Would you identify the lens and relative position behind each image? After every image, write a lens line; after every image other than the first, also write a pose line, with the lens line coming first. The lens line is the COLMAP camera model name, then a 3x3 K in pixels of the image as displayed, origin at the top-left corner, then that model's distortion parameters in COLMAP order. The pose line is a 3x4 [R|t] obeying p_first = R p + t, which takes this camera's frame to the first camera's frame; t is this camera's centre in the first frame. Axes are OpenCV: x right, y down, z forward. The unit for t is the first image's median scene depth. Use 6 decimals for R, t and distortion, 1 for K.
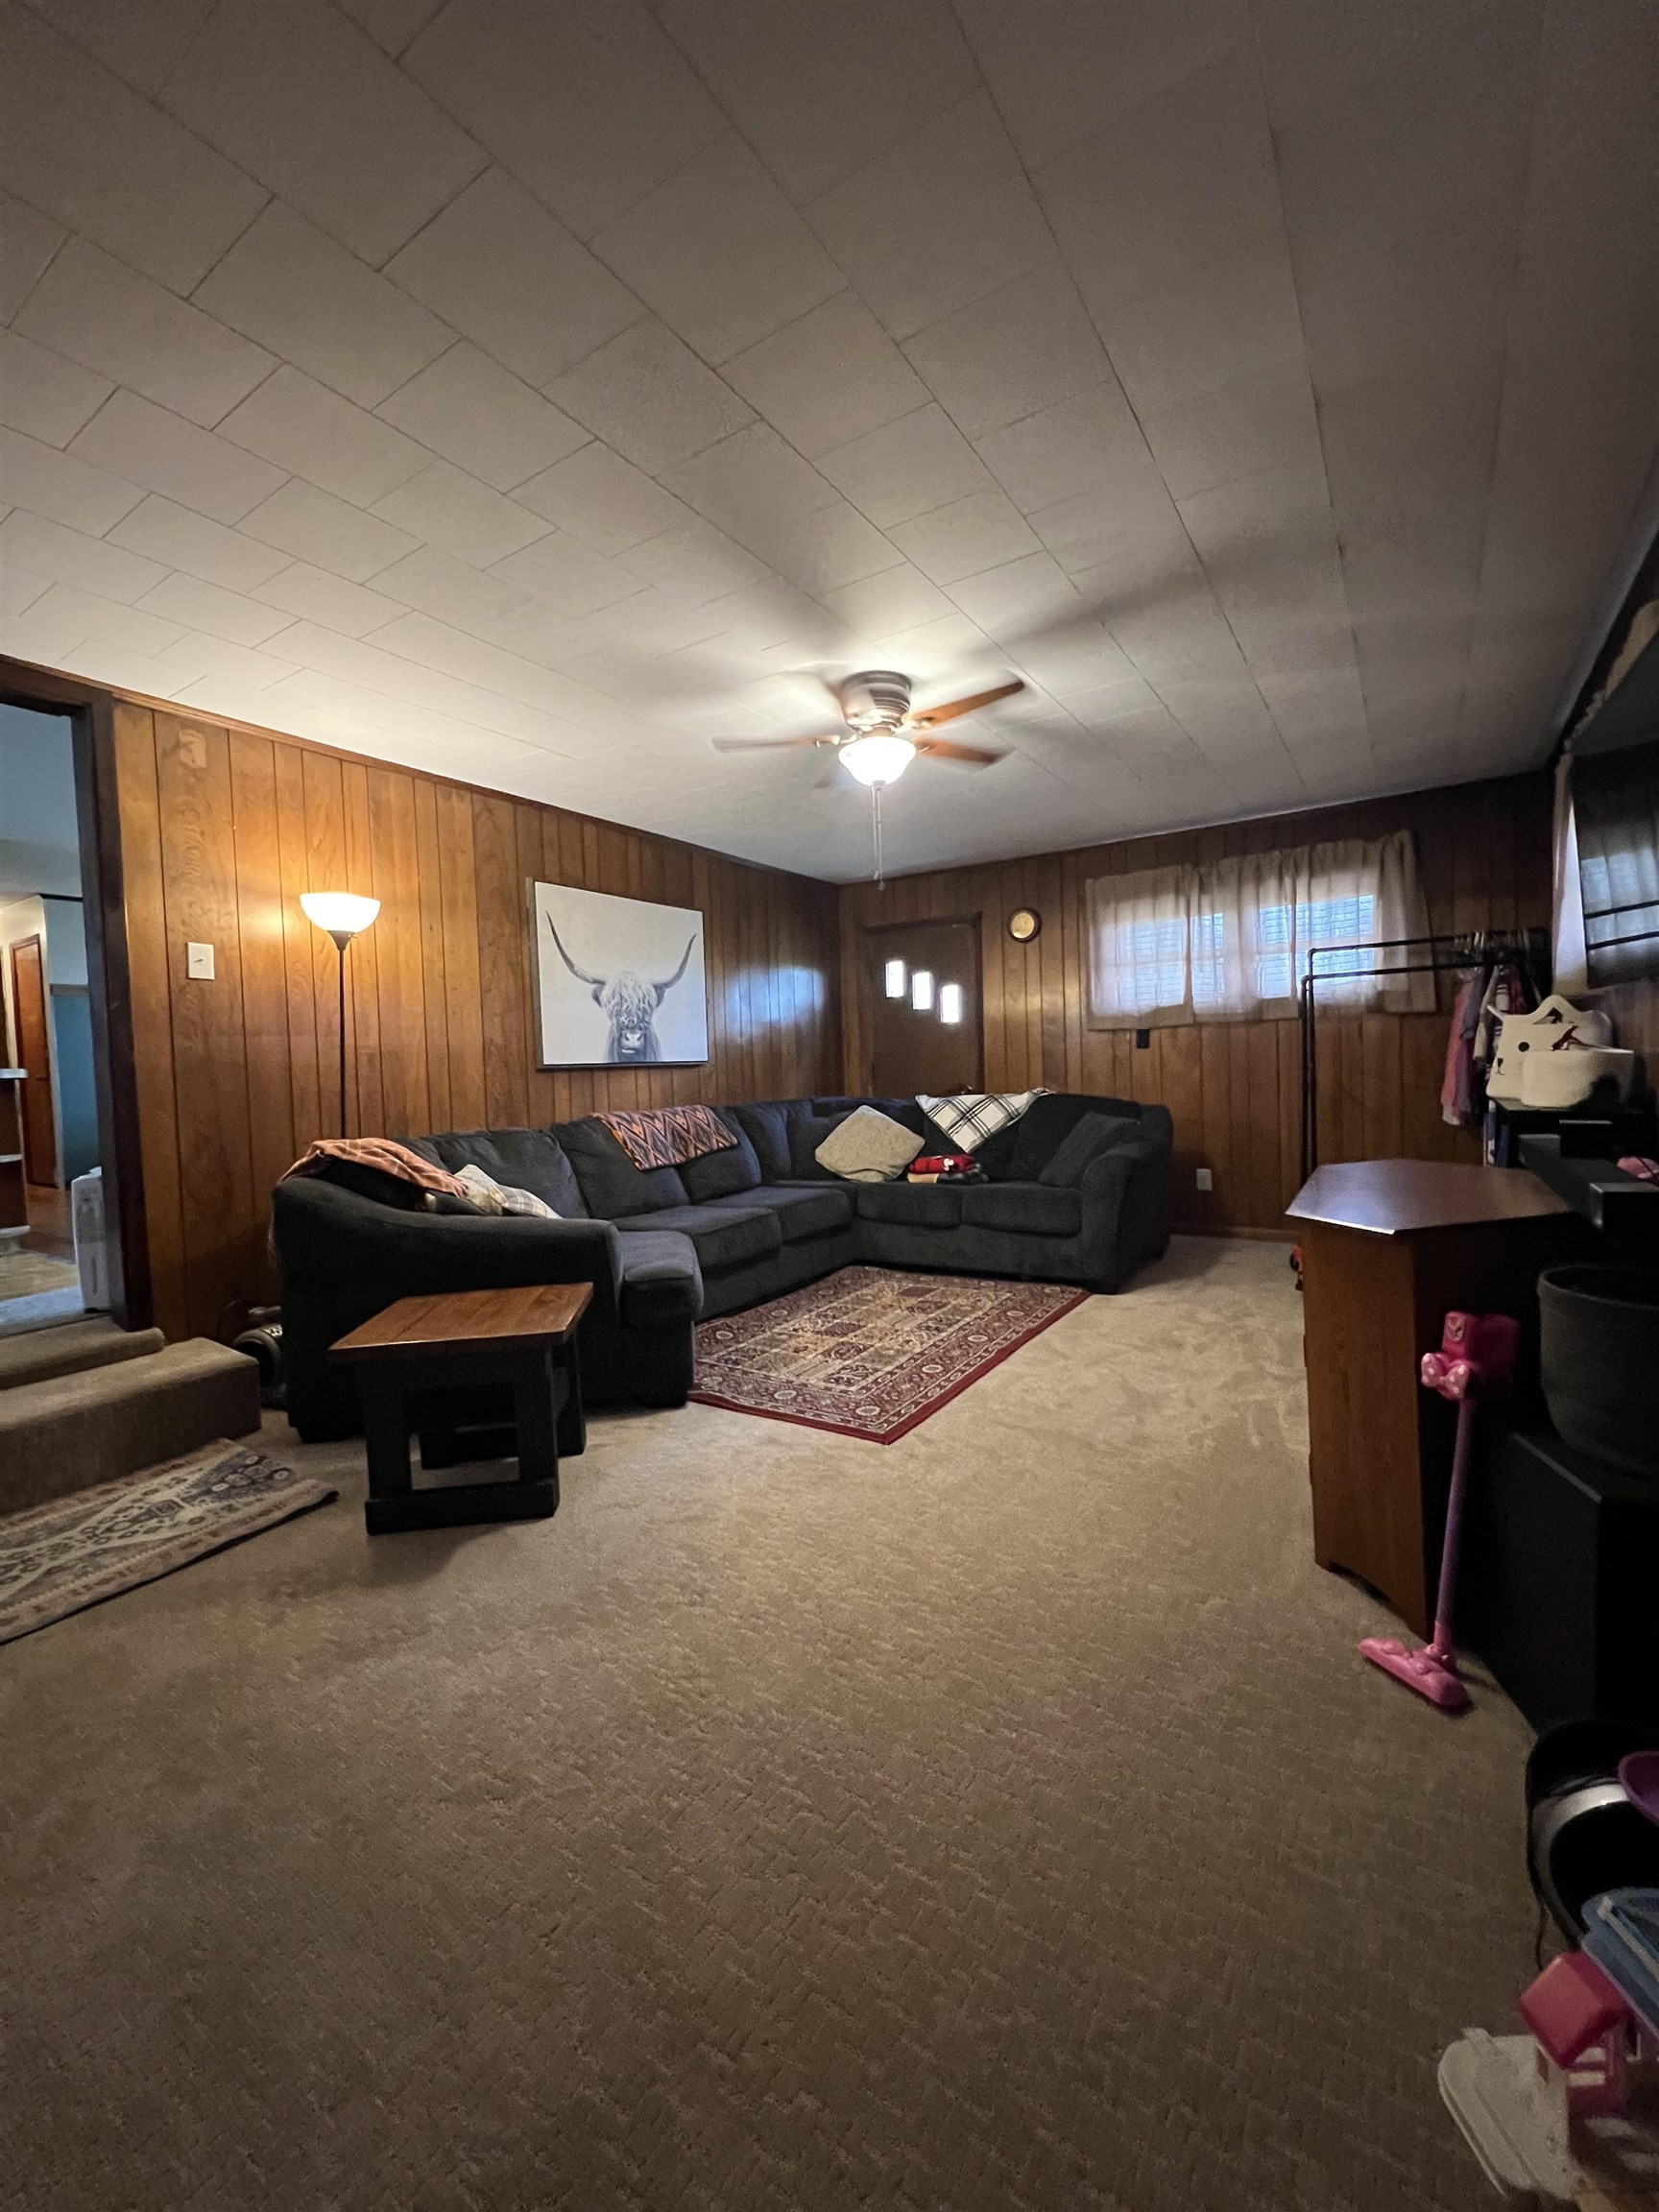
lens RADIAL K [[891.3, 0, 827.2], [0, 891.3, 1100.2], [0, 0, 1]] dist [-0.000054, 0.000512]
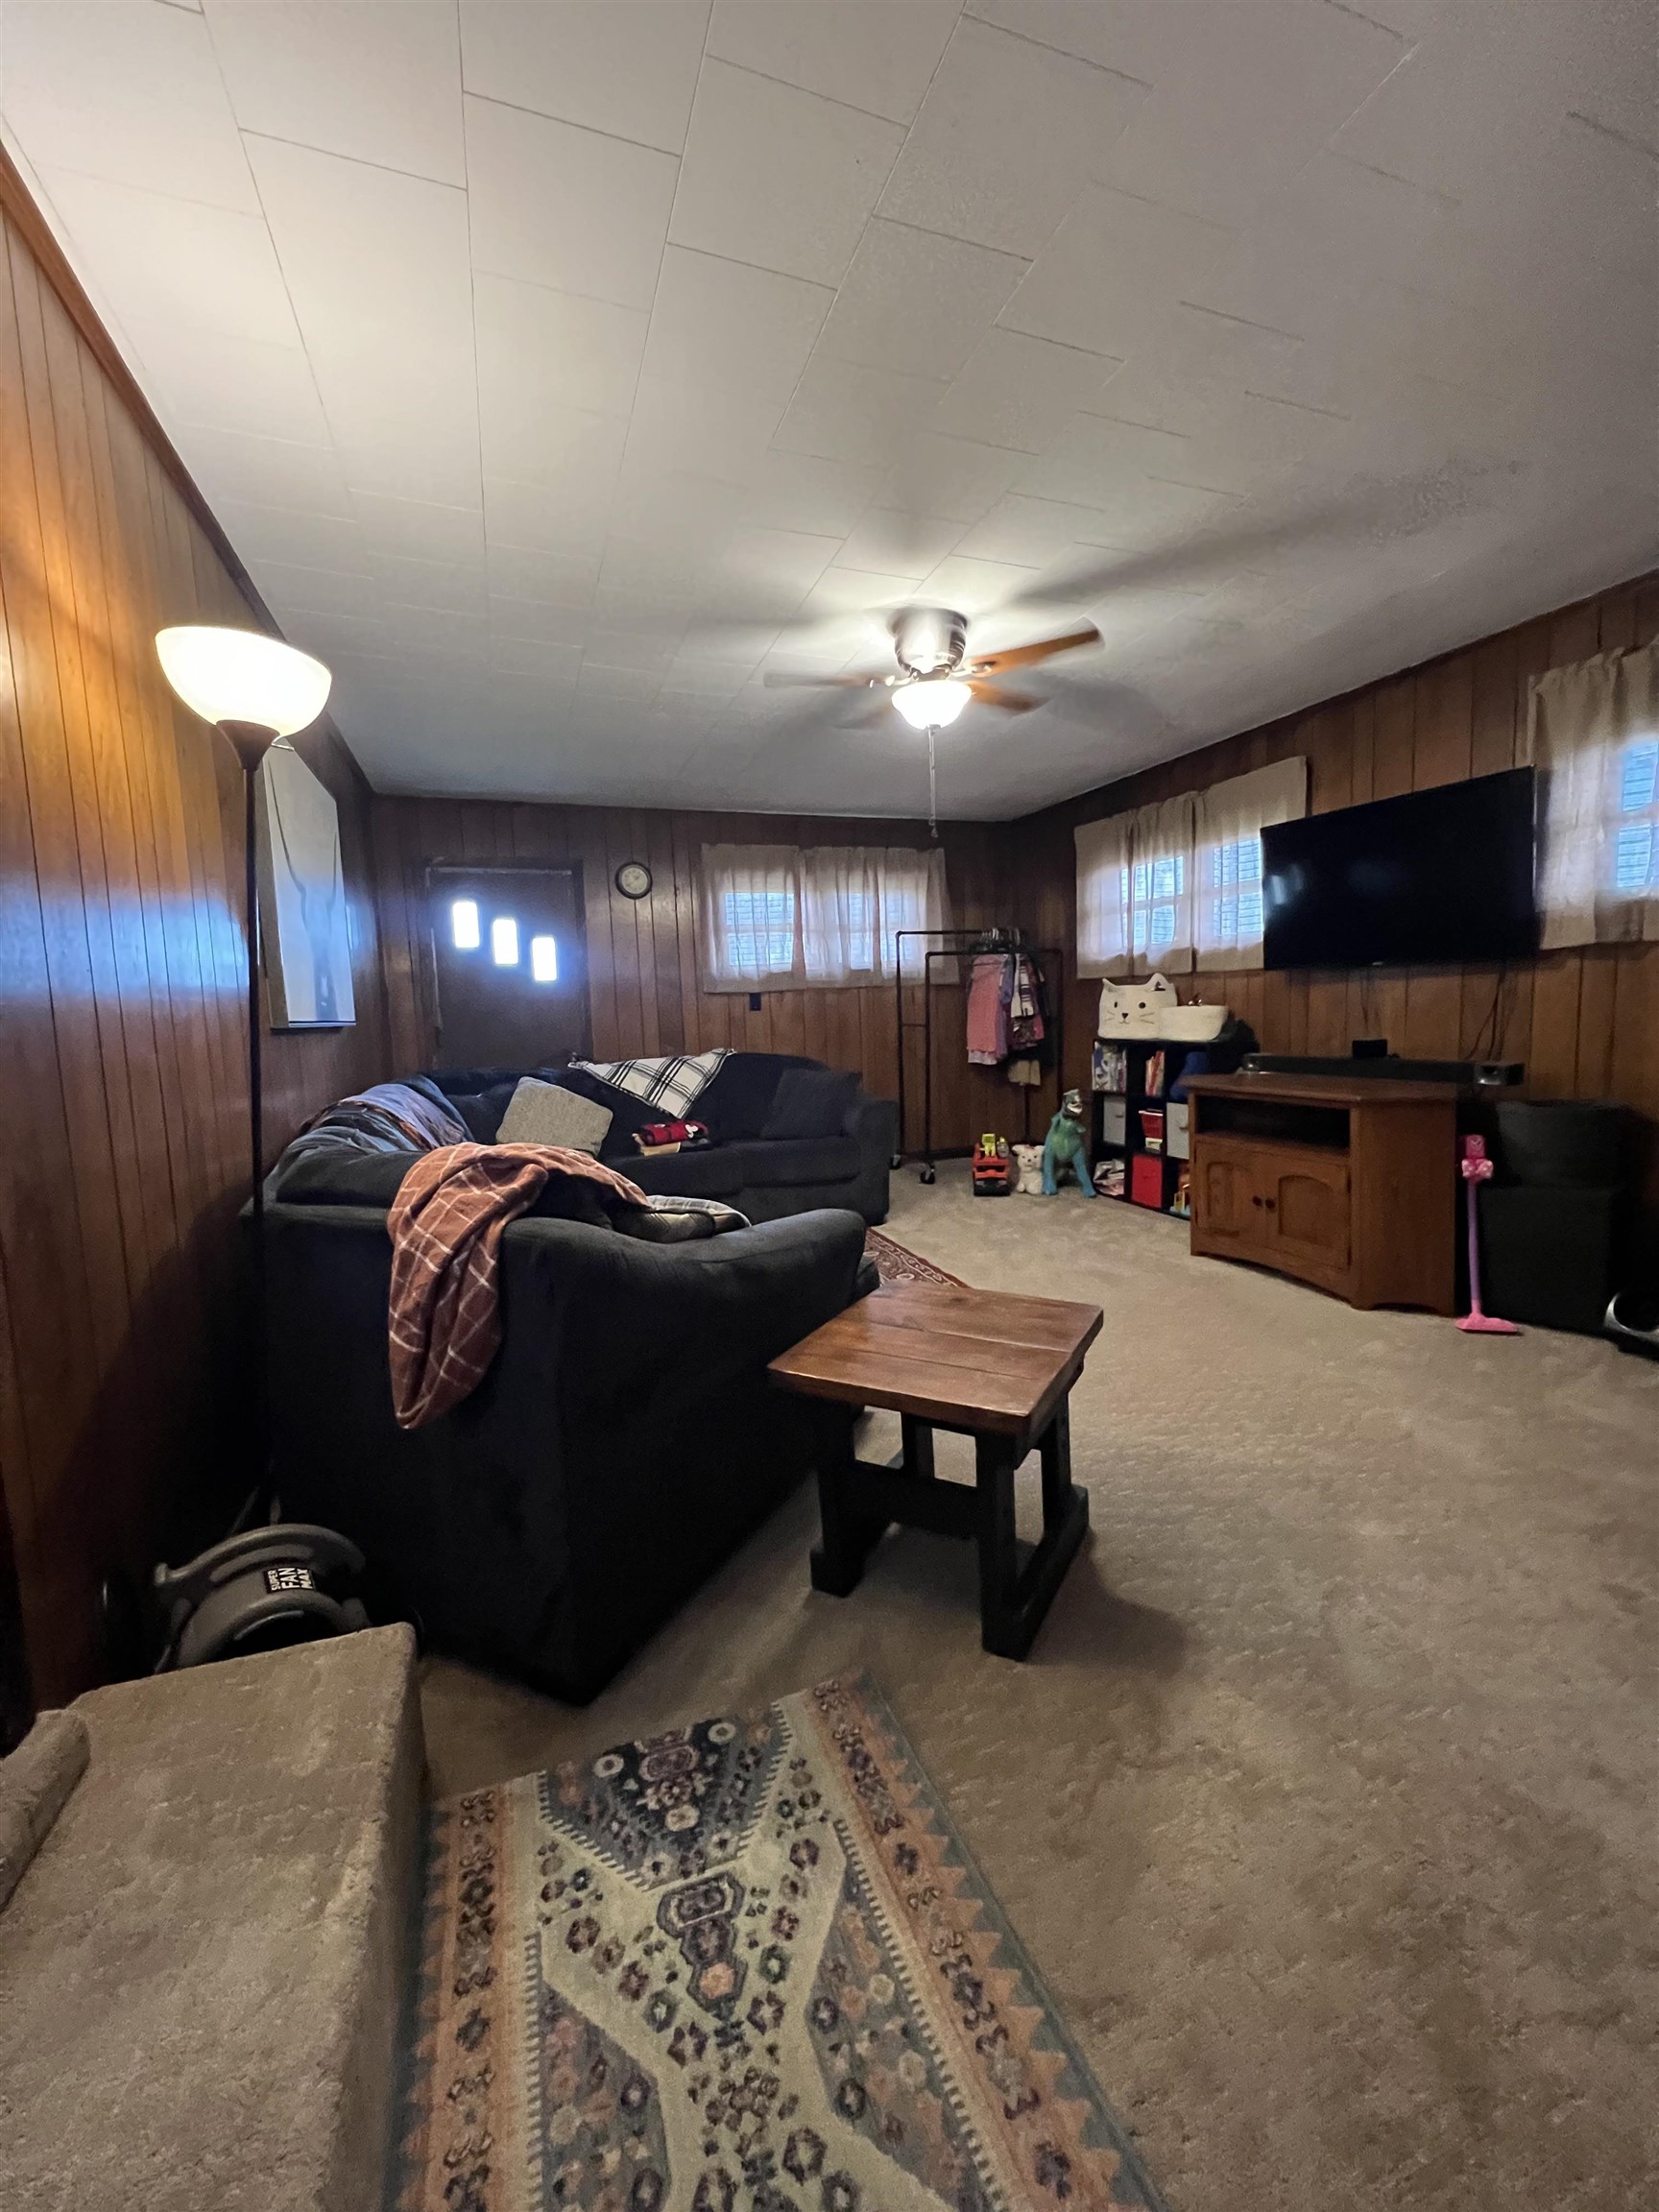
lens RADIAL K [[891.3, 0, 831.7], [0, 891.3, 1113.4], [0, 0, 1]] dist [-0.000054, 0.000512]
pose [[0.585972, -0.080251, 0.806348, -0.568390], [0.049577, 0.996770, 0.063175, 0.001868], [-0.808814, 0.002958, 0.588058, 0.353218]]
